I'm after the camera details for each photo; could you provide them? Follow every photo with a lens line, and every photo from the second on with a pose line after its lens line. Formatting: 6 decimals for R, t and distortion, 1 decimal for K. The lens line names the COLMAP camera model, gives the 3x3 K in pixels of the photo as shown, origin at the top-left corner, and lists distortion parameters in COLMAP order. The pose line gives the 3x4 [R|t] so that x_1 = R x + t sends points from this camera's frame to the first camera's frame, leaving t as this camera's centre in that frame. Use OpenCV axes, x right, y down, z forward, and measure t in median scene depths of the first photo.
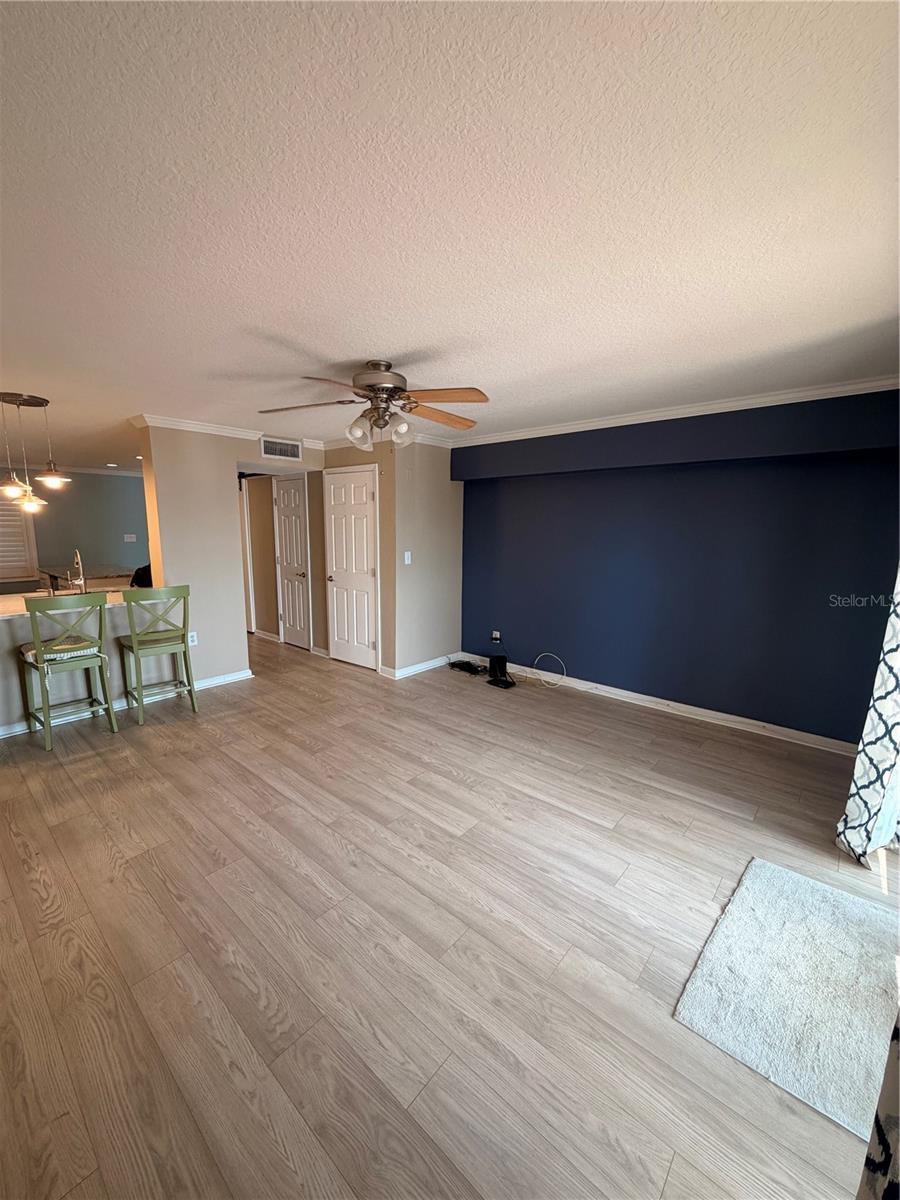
lens RADIAL K [[481.9, 0, 446.0], [0, 481.9, 598.6], [0, 0, 1]] dist [-0.000078, 0.000115]
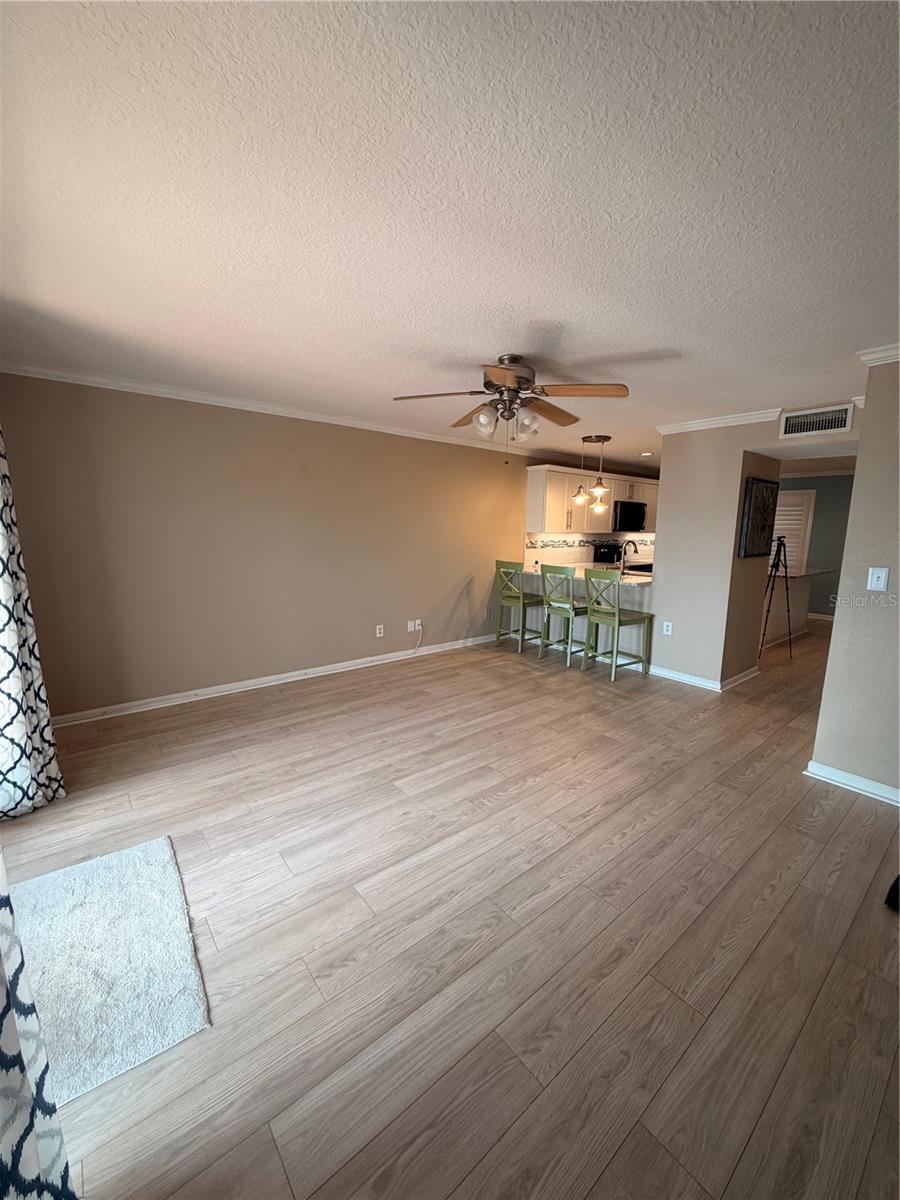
lens RADIAL K [[469.6, 0, 454.7], [0, 469.6, 612.8], [0, 0, 1]] dist [-0.002554, -0.000120]
pose [[-0.157719, 0.174768, -0.971896, 0.905785], [-0.169077, 0.964901, 0.200947, -0.131400], [0.972902, 0.196019, -0.122633, 1.065894]]
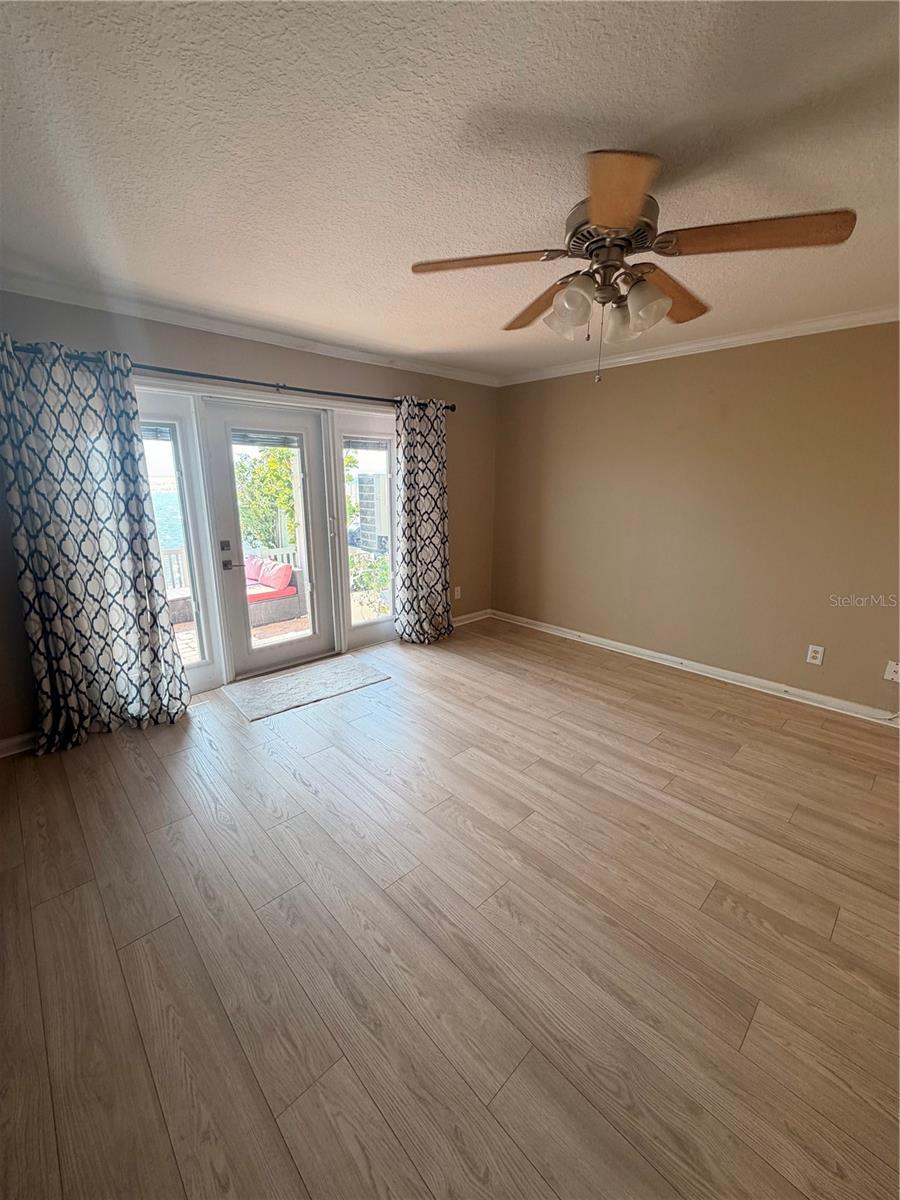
lens RADIAL K [[481.9, 0, 446.0], [0, 481.9, 598.6], [0, 0, 1]] dist [-0.000078, 0.000115]
pose [[-0.995730, -0.033707, 0.085941, 0.002527], [0.002367, 0.921328, 0.388779, -0.239172], [-0.092285, 0.387323, -0.917314, 1.694774]]
